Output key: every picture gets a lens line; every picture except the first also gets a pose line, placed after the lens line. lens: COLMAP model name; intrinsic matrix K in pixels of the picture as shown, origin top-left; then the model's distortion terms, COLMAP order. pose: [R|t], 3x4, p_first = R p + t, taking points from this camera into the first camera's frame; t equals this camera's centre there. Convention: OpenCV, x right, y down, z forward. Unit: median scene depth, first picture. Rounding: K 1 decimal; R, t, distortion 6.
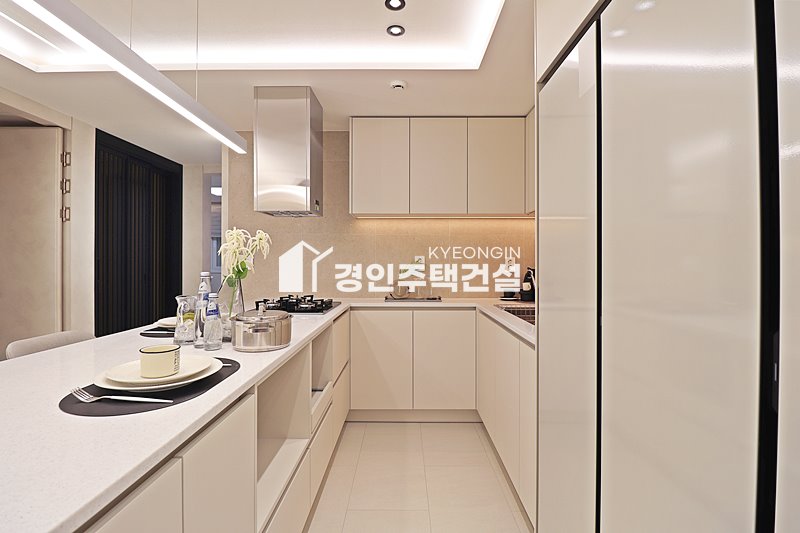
lens RADIAL K [[381.5, 0, 404.3], [0, 381.5, 261.6], [0, 0, 1]] dist [0.000745, -0.014339]
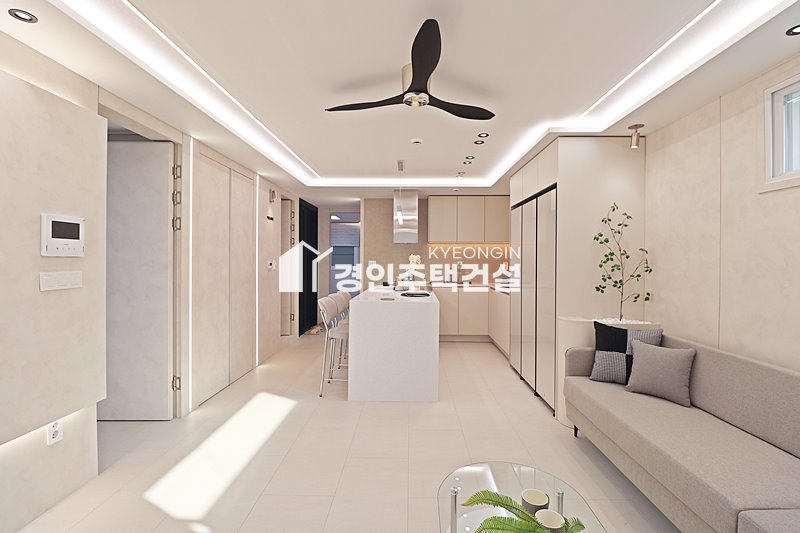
lens RADIAL K [[370.5, 0, 404.9], [0, 370.5, 263.7], [0, 0, 1]] dist [-0.000287, -0.013280]
pose [[0.999864, 0.003896, -0.016037, -0.240763], [-0.003717, 0.999931, 0.011148, -0.026600], [0.016079, -0.011087, 0.999809, -1.047796]]
